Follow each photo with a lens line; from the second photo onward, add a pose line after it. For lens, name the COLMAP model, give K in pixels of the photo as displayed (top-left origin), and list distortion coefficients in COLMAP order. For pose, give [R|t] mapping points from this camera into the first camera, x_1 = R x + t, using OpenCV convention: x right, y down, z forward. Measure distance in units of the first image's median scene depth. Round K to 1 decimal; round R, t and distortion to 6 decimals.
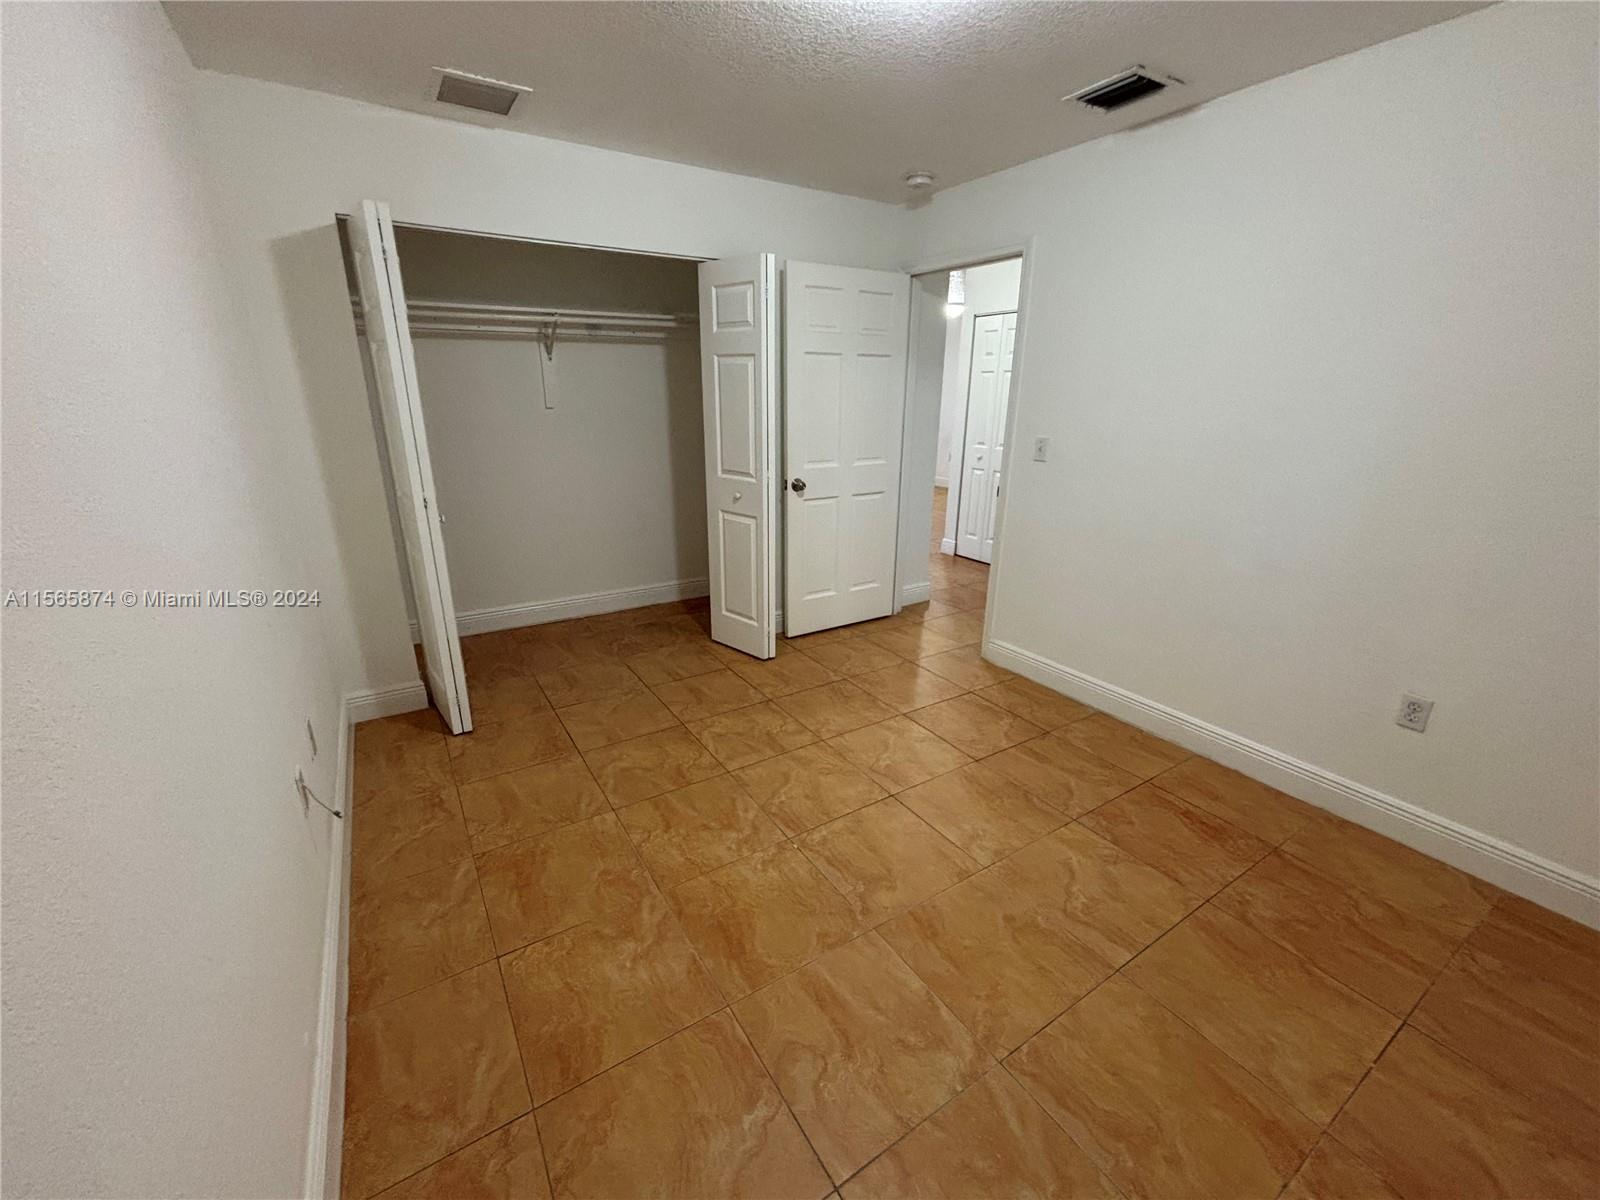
lens RADIAL K [[650.3, 0, 793.2], [0, 650.3, 602.6], [0, 0, 1]] dist [0.001303, -0.000025]
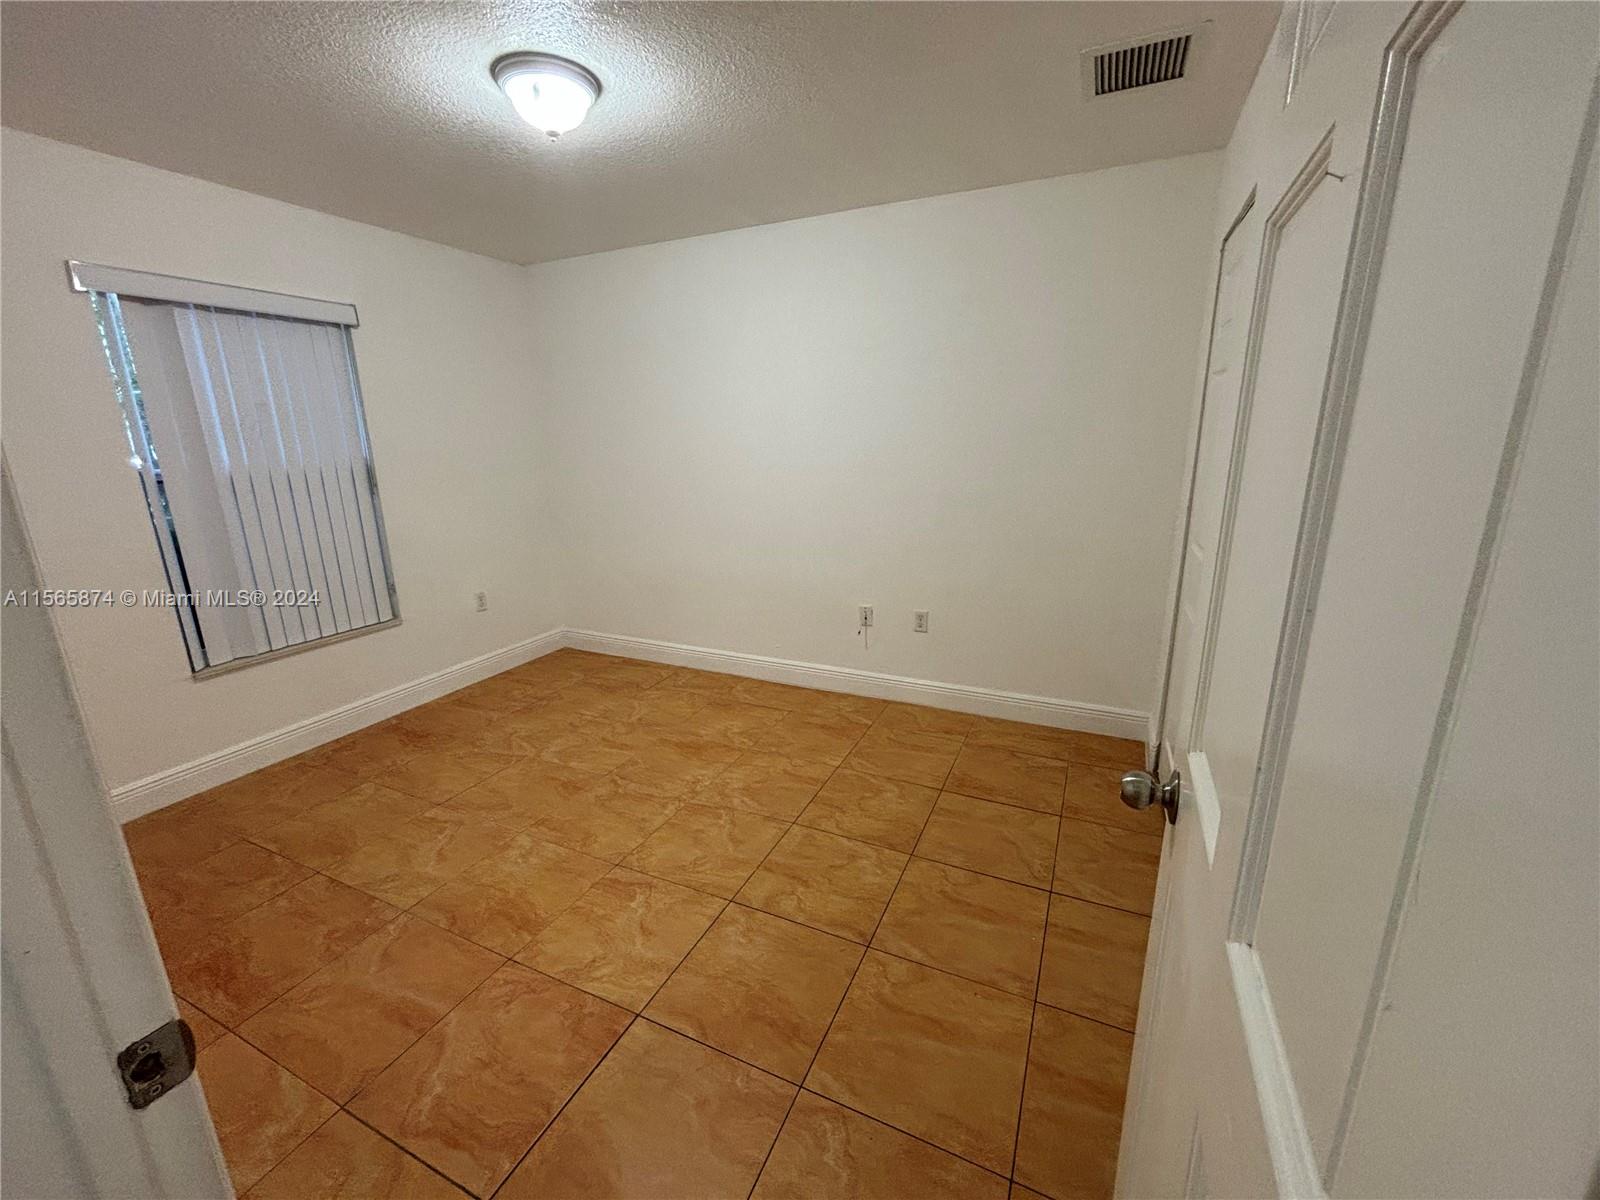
lens RADIAL K [[650.3, 0, 802.9], [0, 650.3, 599.3], [0, 0, 1]] dist [0.001303, -0.000025]
pose [[-0.840089, 0.141623, -0.523635, 0.384412], [-0.162006, 0.855755, 0.491363, -0.553190], [0.517691, 0.497620, -0.695967, 1.698863]]
